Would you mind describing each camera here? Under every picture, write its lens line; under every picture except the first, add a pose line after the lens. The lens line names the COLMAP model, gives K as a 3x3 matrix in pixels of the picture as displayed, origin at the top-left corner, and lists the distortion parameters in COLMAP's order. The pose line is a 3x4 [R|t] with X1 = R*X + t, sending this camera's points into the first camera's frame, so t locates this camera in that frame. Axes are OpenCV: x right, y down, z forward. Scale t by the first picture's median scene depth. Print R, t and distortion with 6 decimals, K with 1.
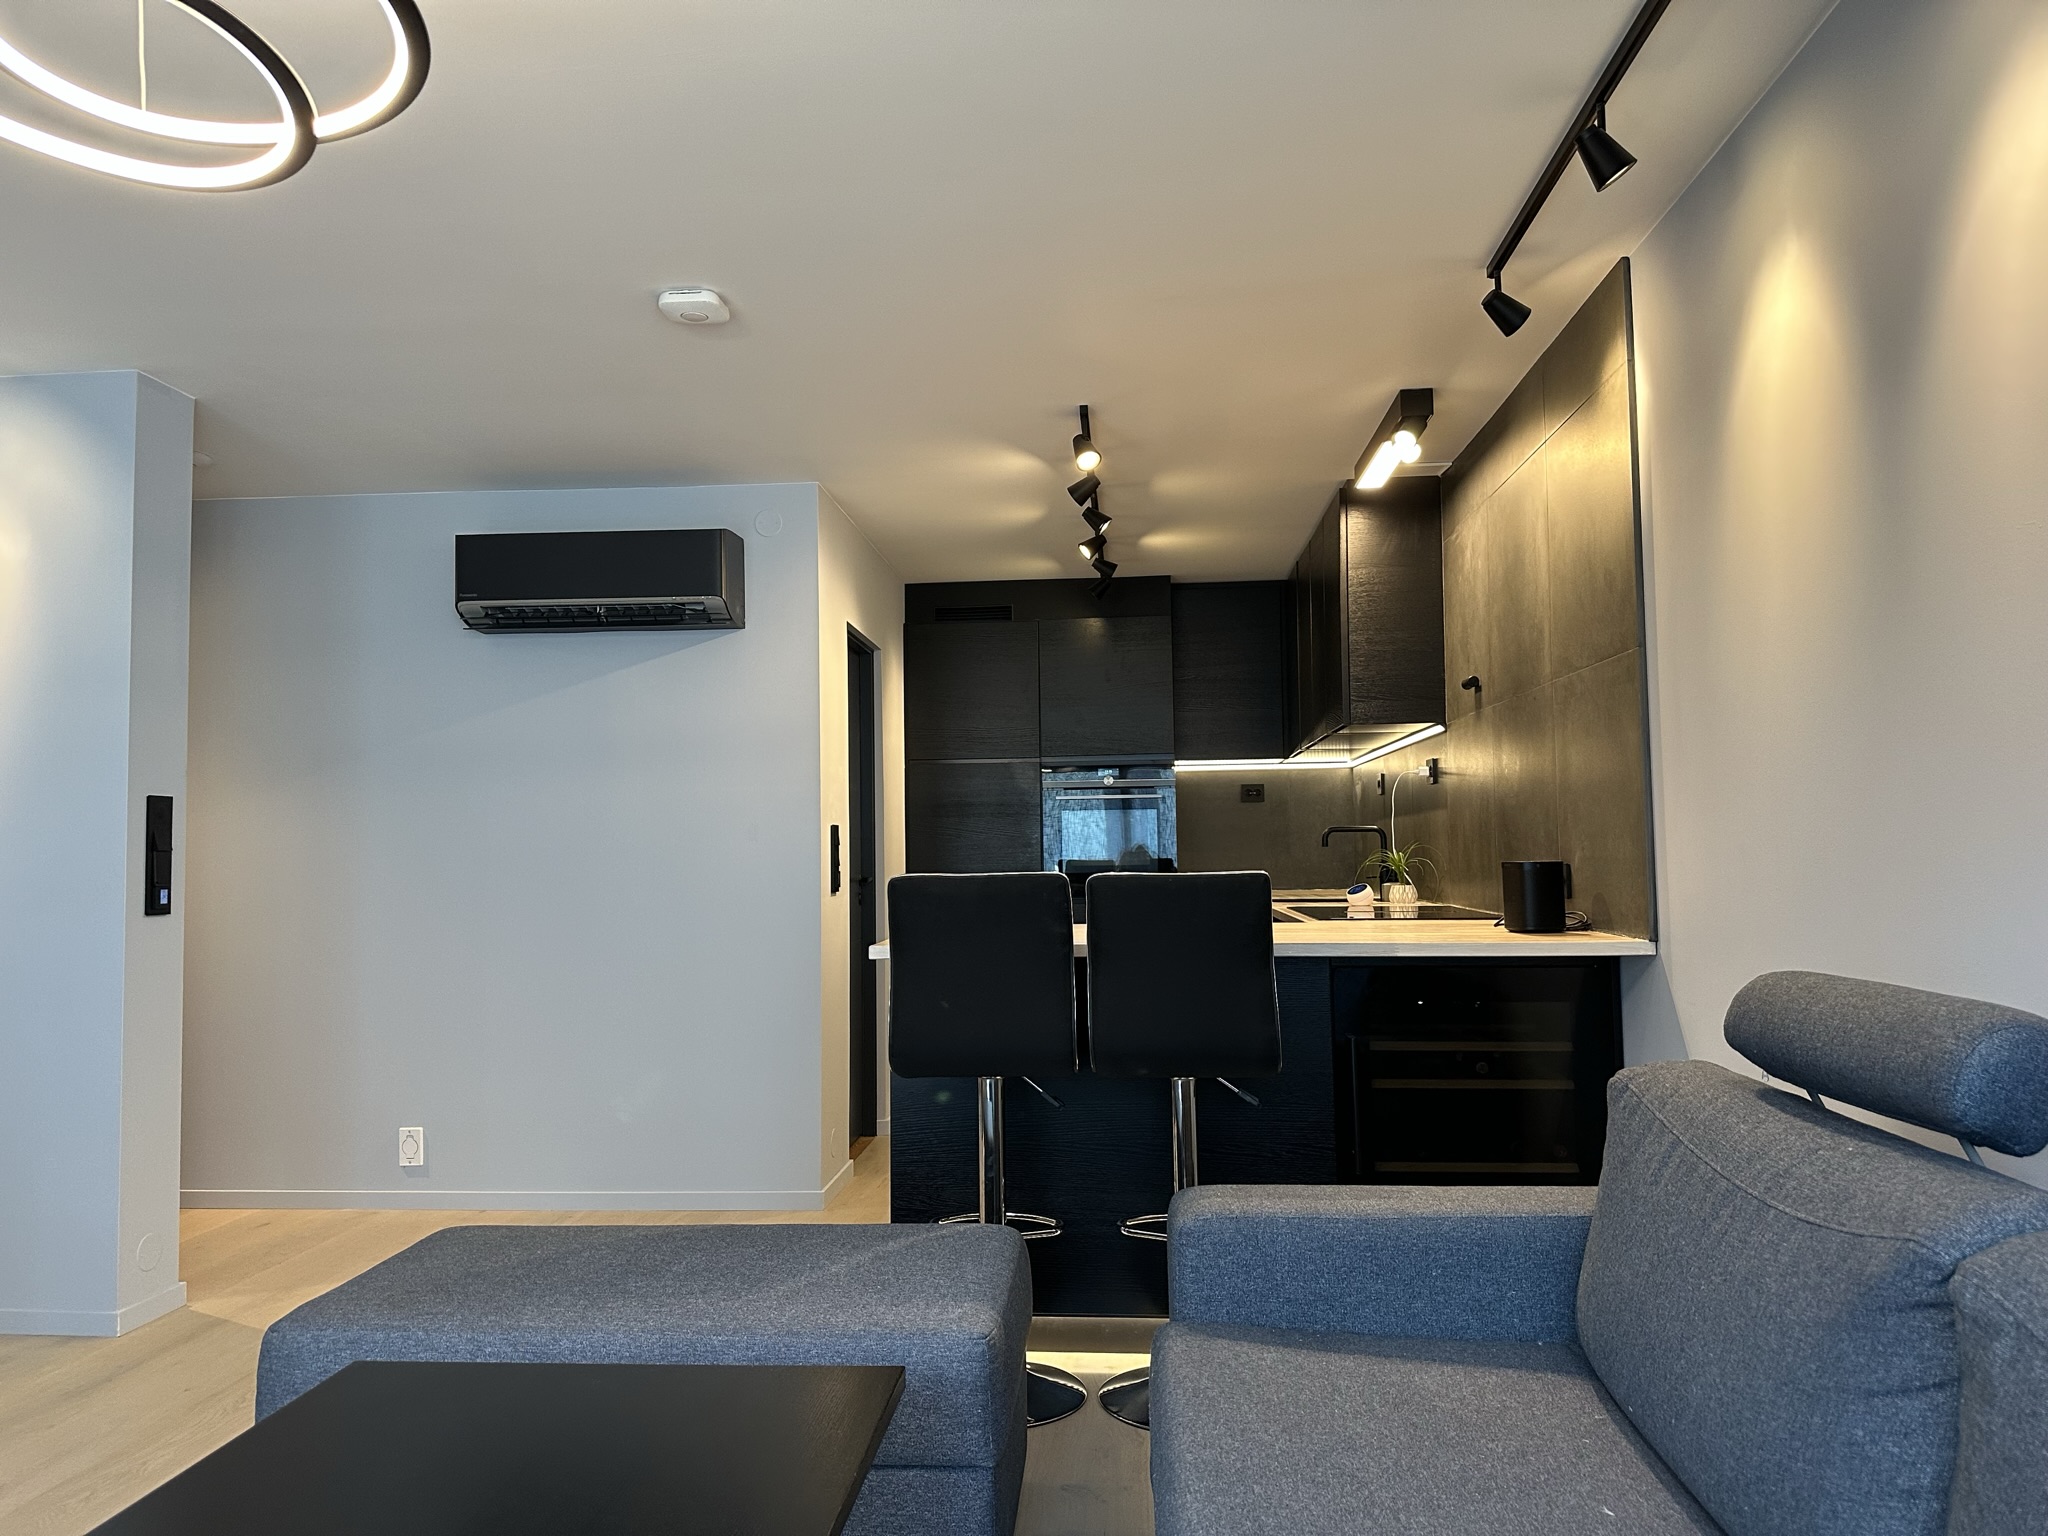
lens RADIAL K [[1442.1, 0, 981.9], [0, 1442.1, 773.3], [0, 0, 1]] dist [0.073236, -0.083027]
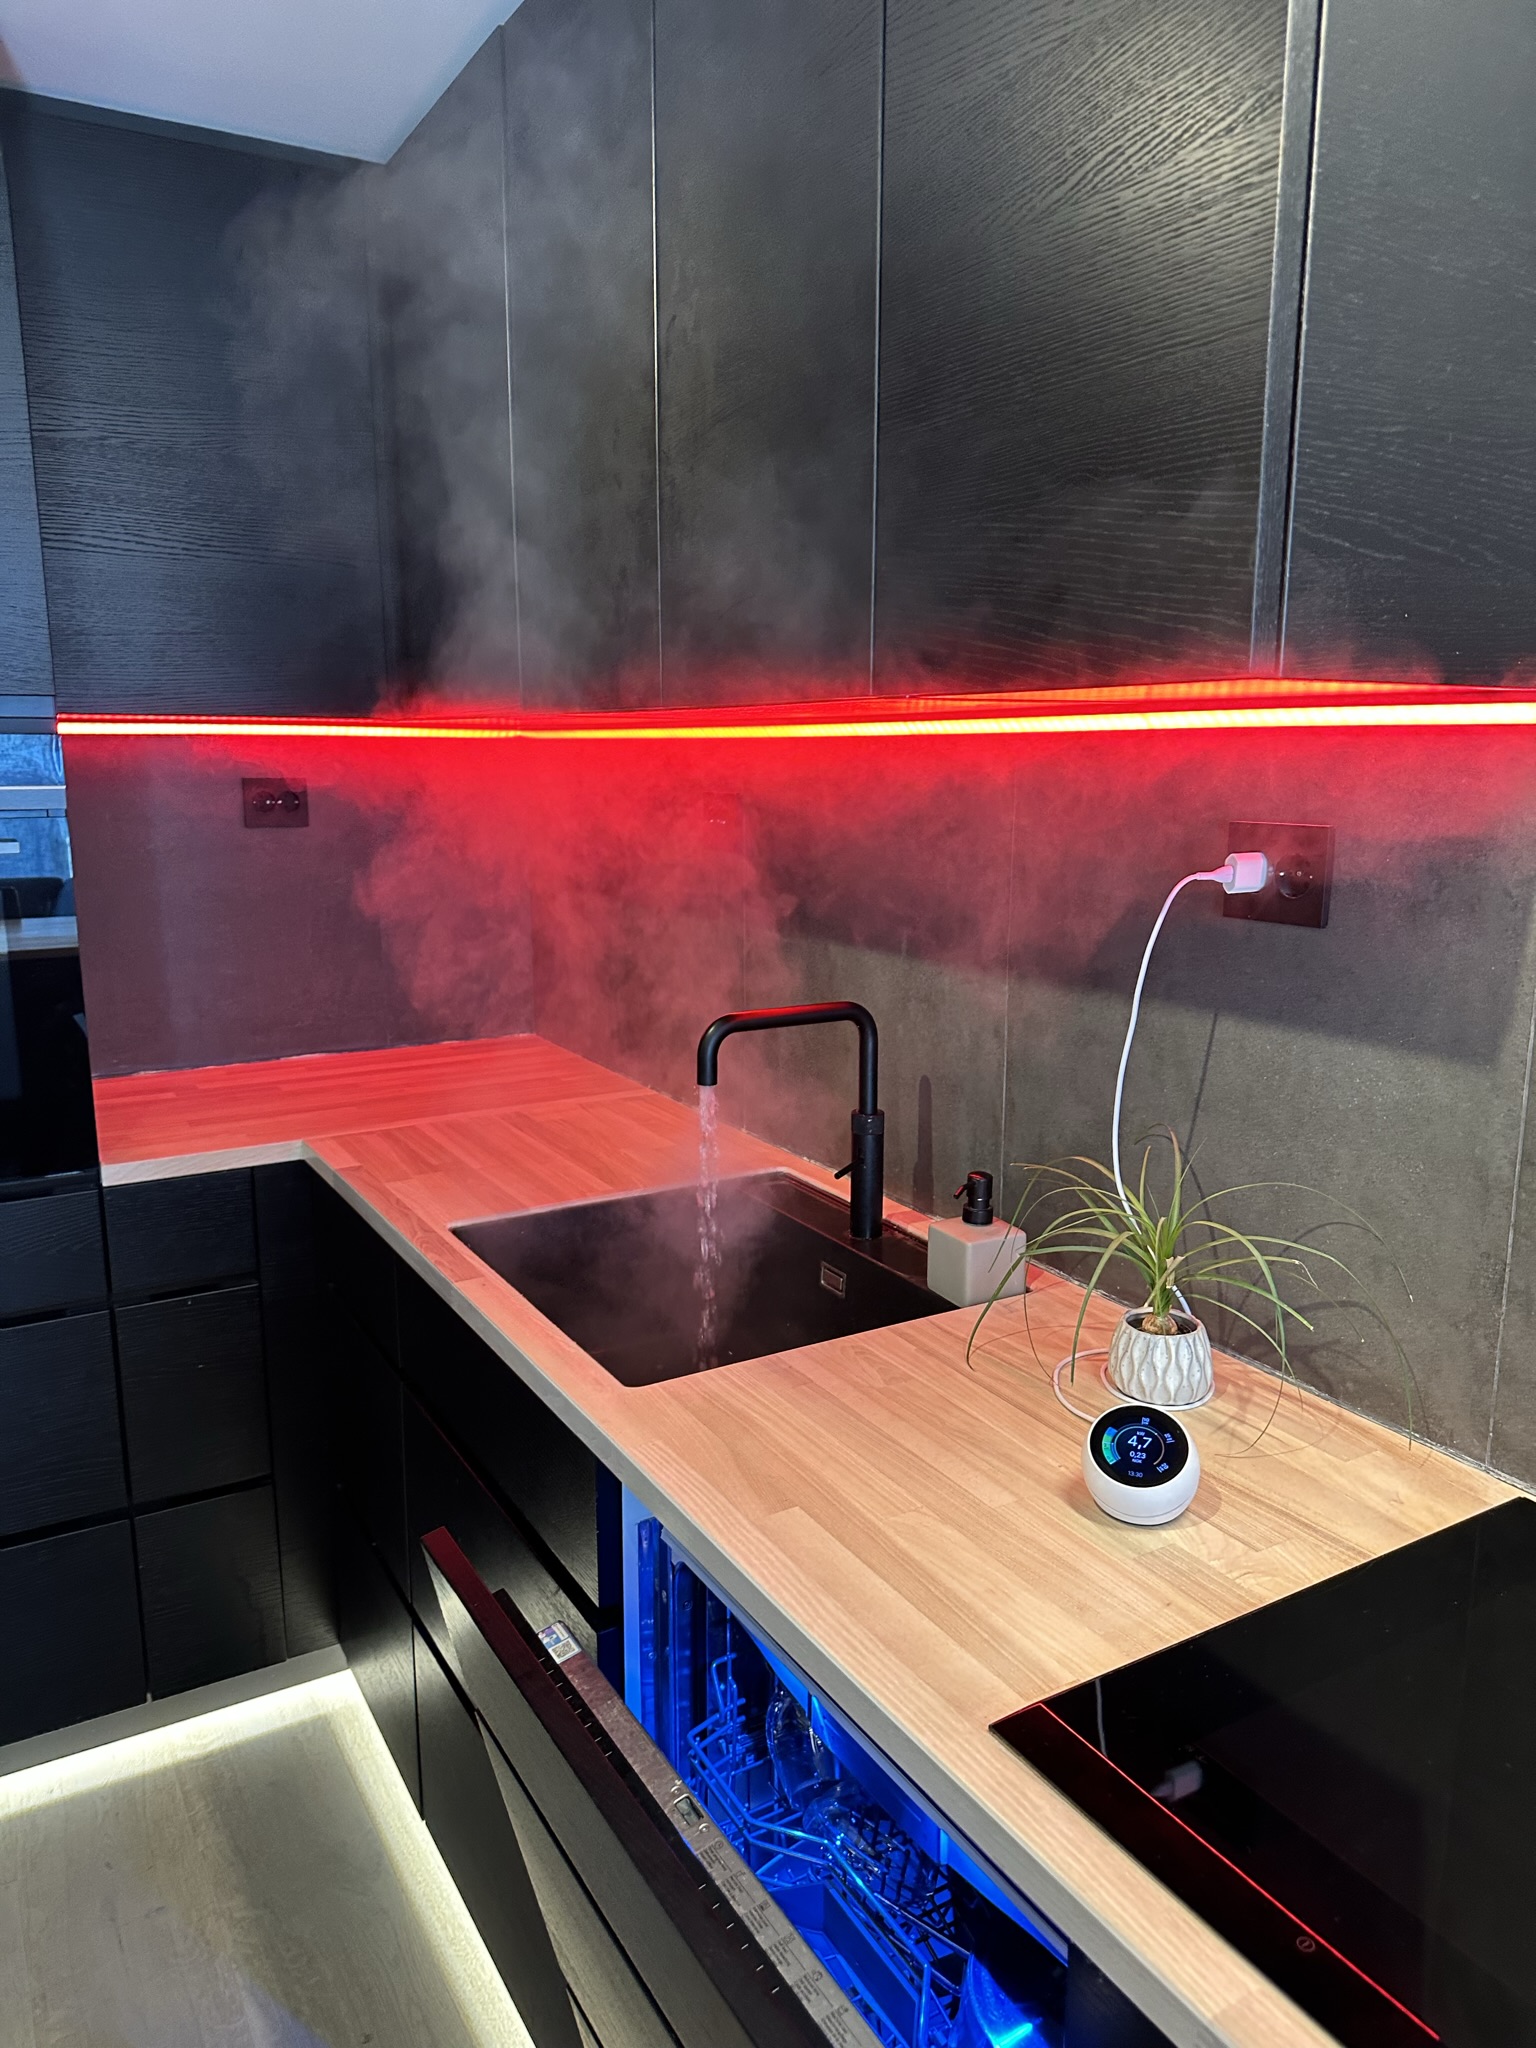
lens RADIAL K [[1442.1, 0, 771.0], [0, 1442.1, 1026.4], [0, 0, 1]] dist [0.073236, -0.083027]
pose [[0.803039, -0.104730, 0.586651, 0.094950], [-0.041969, 0.972052, 0.230983, -0.031865], [-0.594447, -0.210109, 0.776200, 0.912642]]
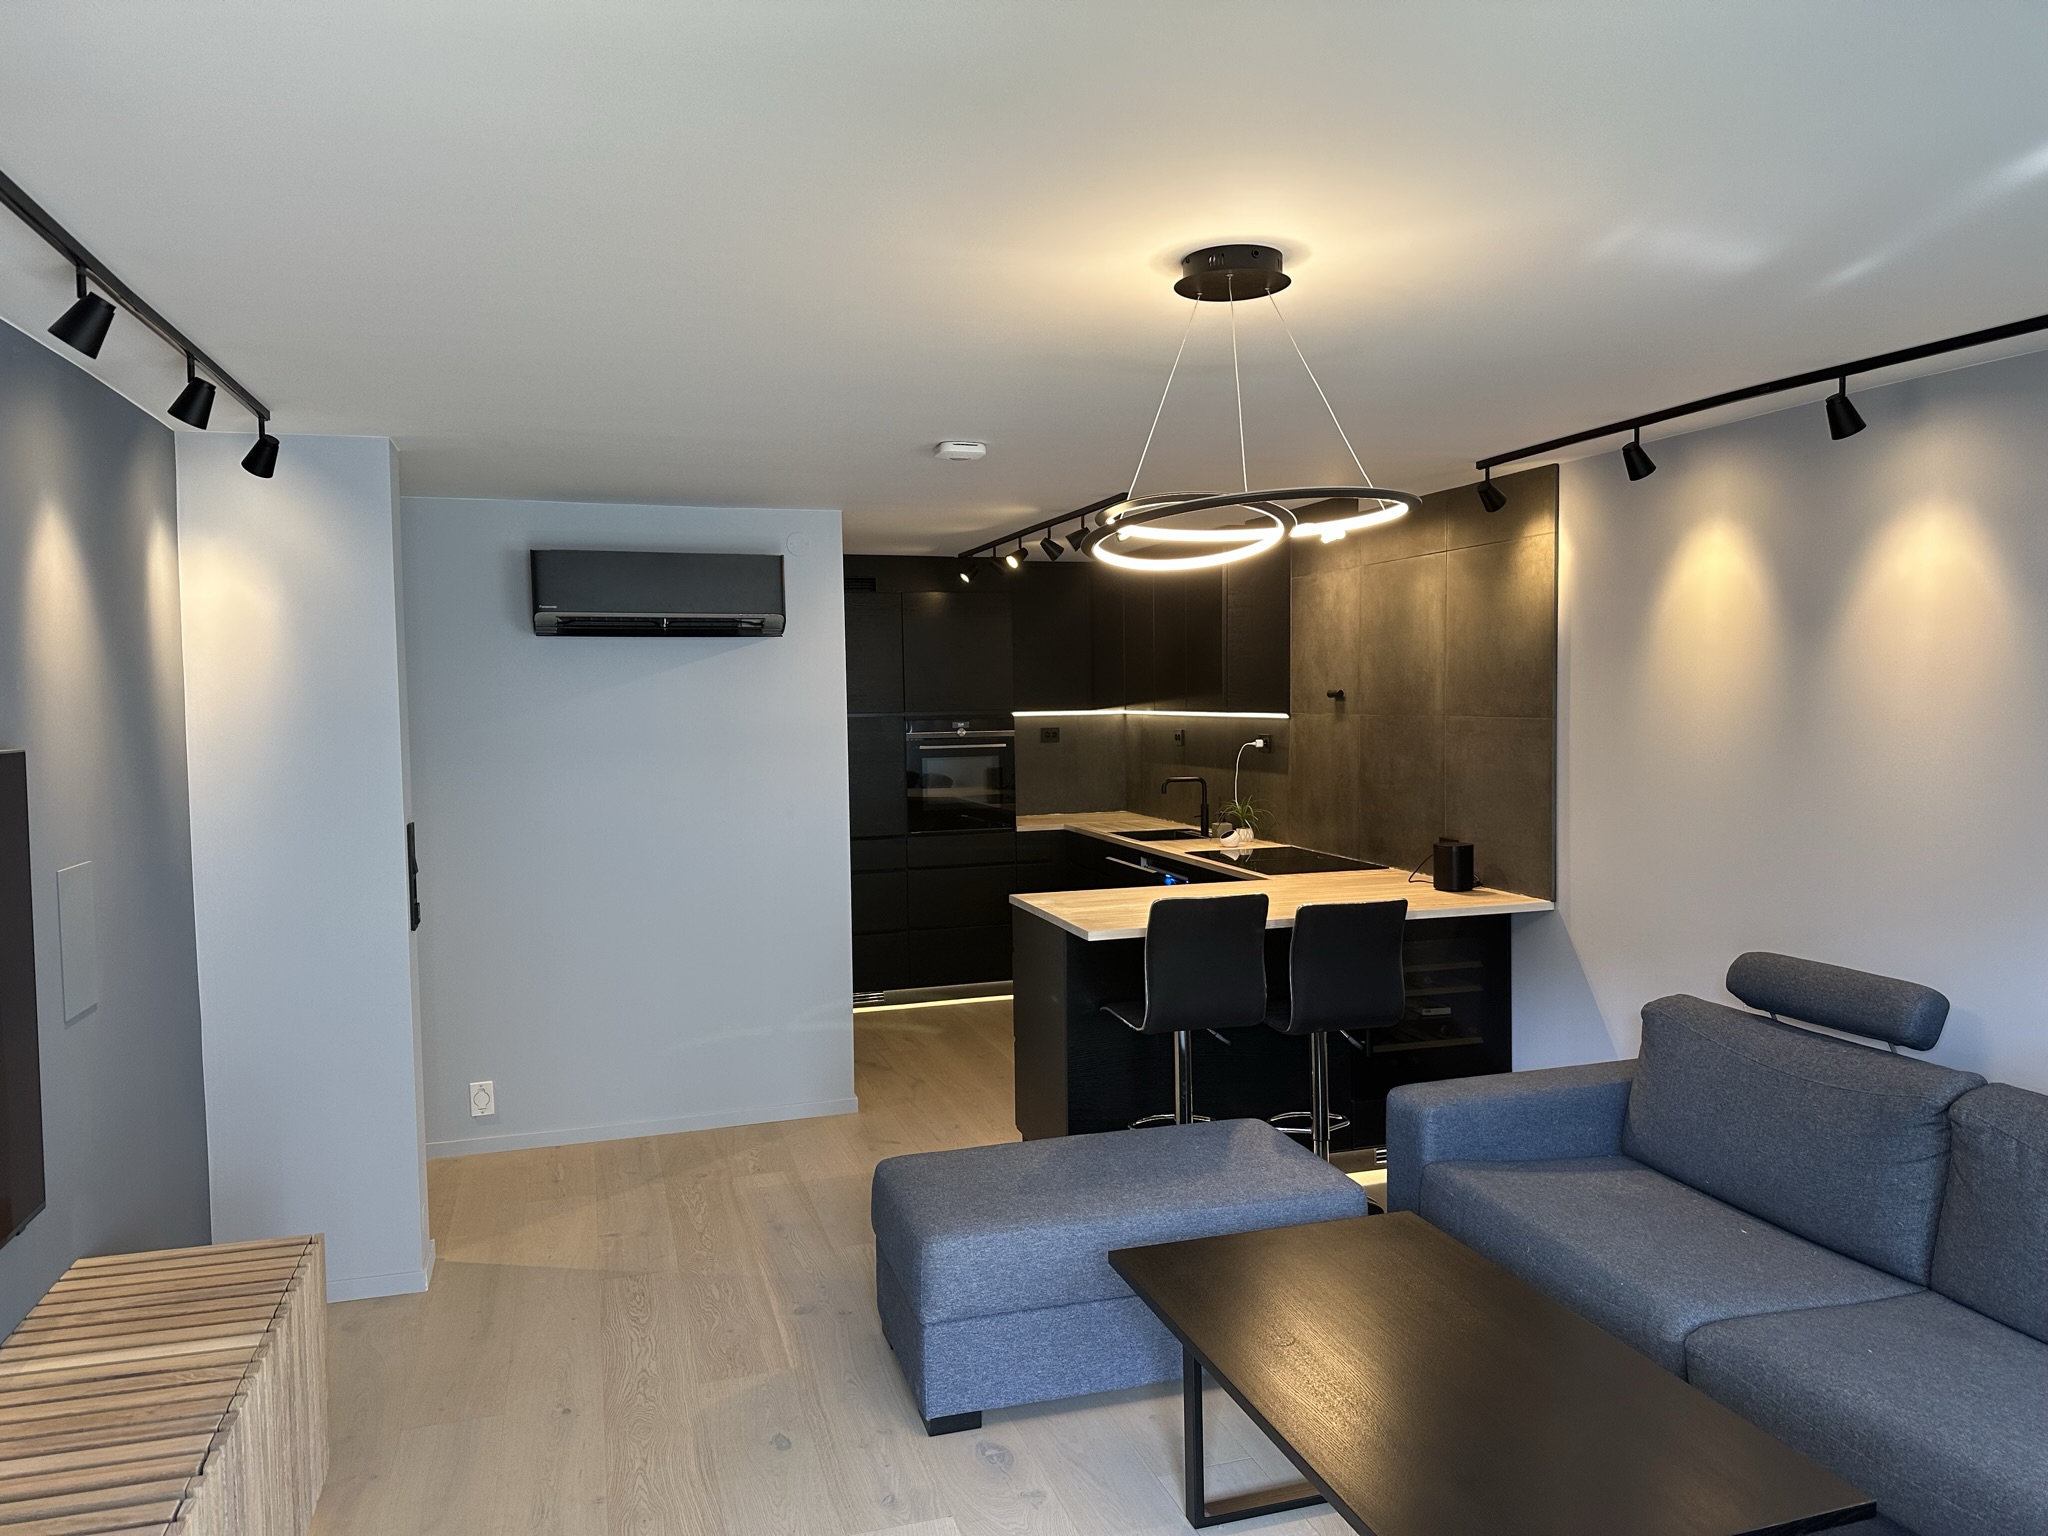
lens RADIAL K [[1442.1, 0, 1009.5], [0, 1442.1, 772.0], [0, 0, 1]] dist [0.073236, -0.083027]
pose [[0.923997, -0.023362, 0.381685, -0.451576], [-0.017533, 0.994494, 0.103315, -0.117058], [-0.381997, -0.102155, 0.918500, -0.152332]]
